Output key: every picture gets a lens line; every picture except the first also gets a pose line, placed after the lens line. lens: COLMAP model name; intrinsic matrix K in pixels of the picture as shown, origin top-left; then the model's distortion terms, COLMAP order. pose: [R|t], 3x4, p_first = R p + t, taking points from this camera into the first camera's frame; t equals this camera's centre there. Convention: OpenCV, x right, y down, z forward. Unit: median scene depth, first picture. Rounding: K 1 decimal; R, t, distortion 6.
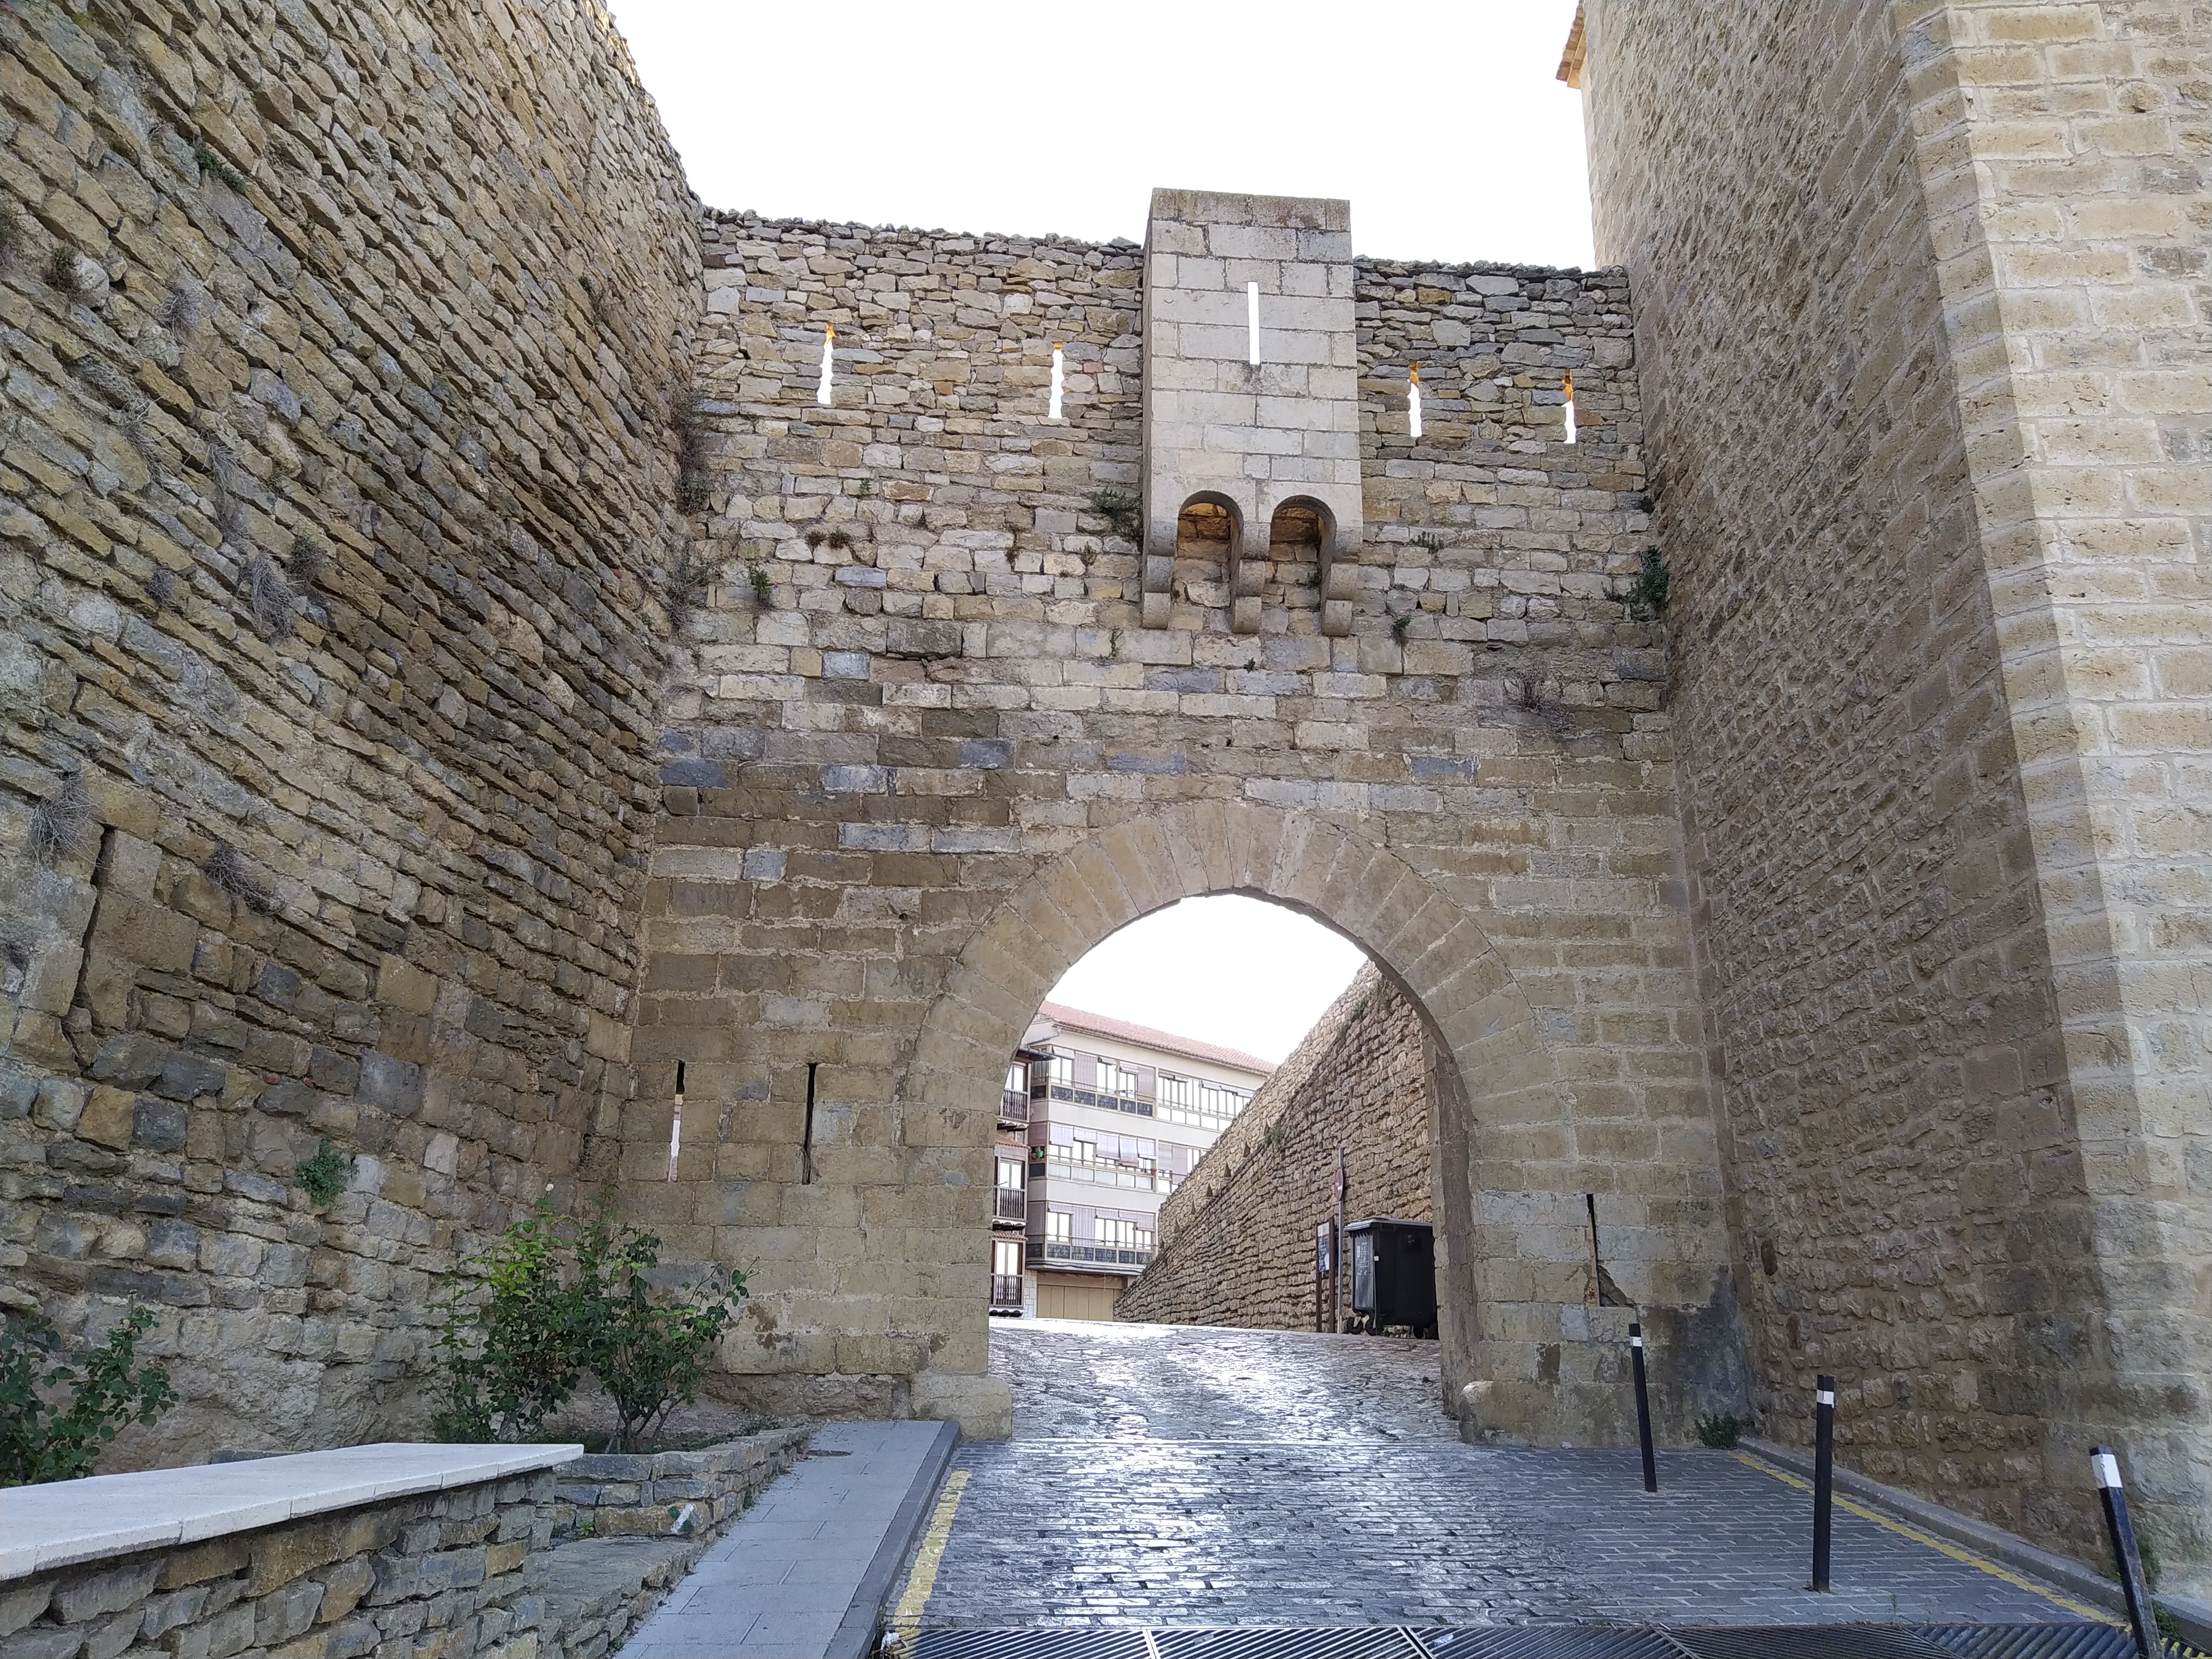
lens RADIAL K [[1624.6, 0, 1114.6], [0, 1624.6, 827.8], [0, 0, 1]] dist [0.113534, -0.159299]
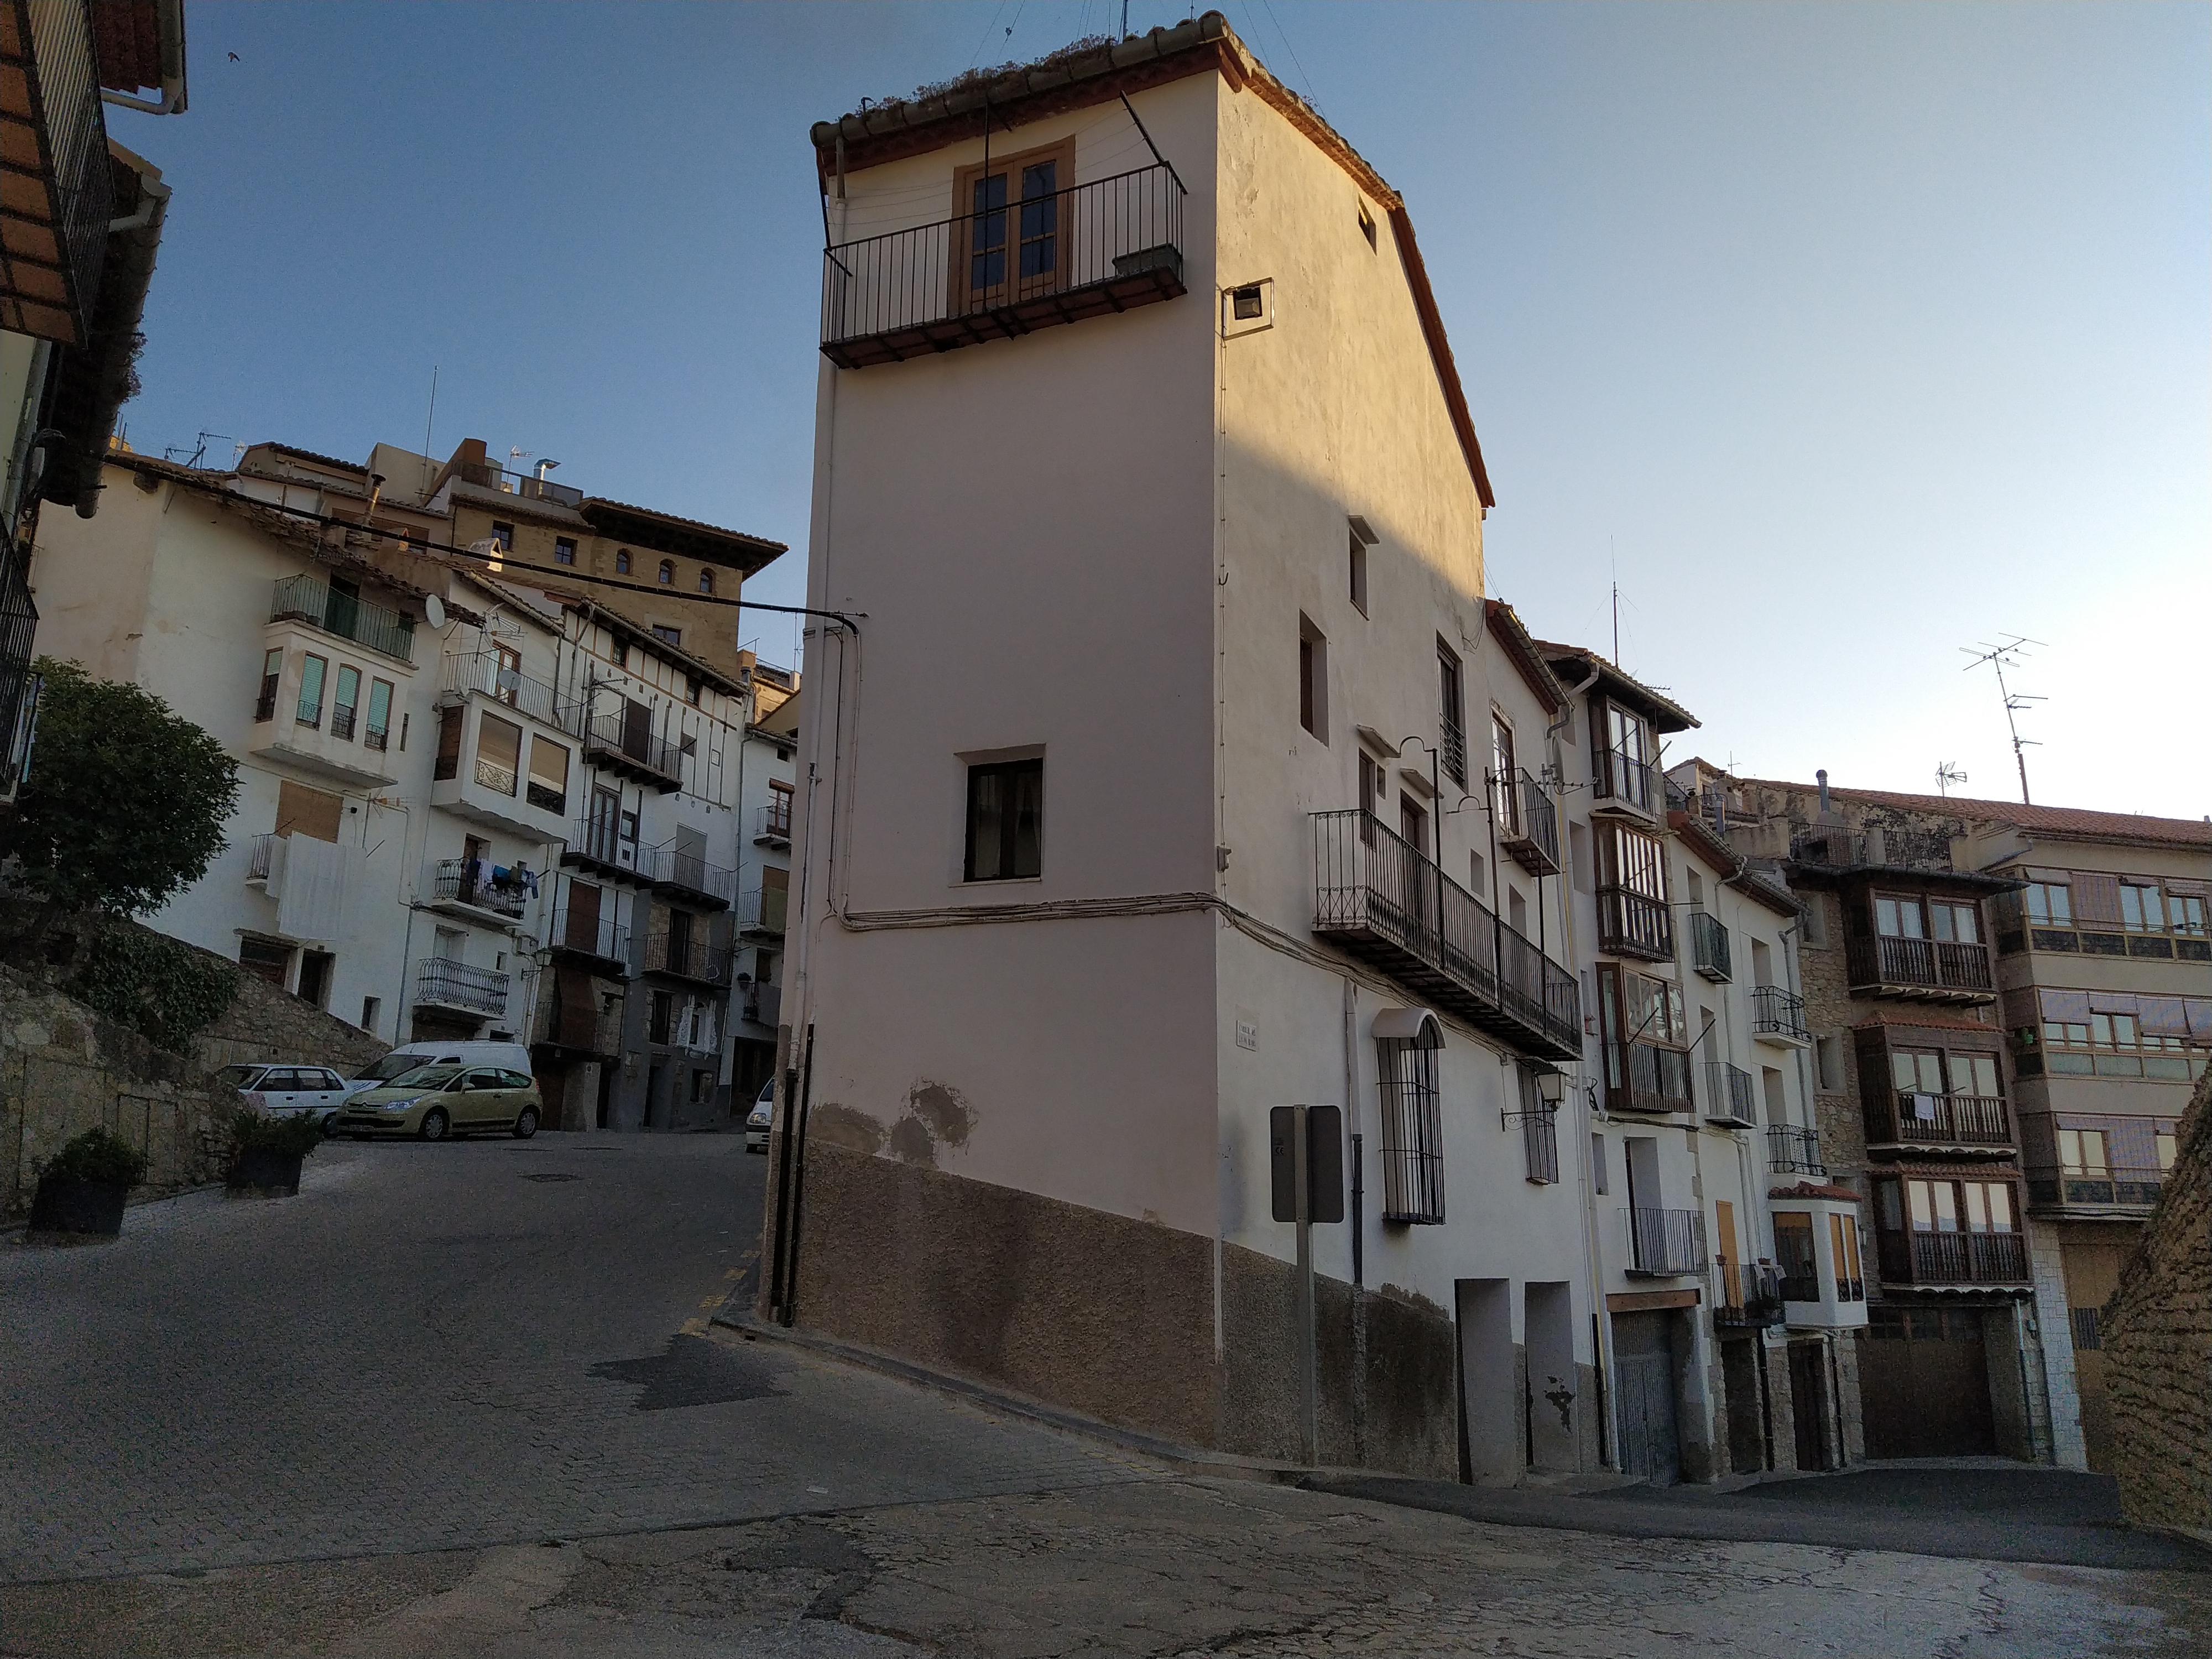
lens RADIAL K [[1624.6, 0, 1114.6], [0, 1624.6, 827.8], [0, 0, 1]] dist [0.113534, -0.159299]
pose [[0.806911, -0.150669, -0.571134, 0.045631], [0.179435, 0.983751, -0.006010, 0.061651], [0.562759, -0.097632, 0.820835, 0.292191]]
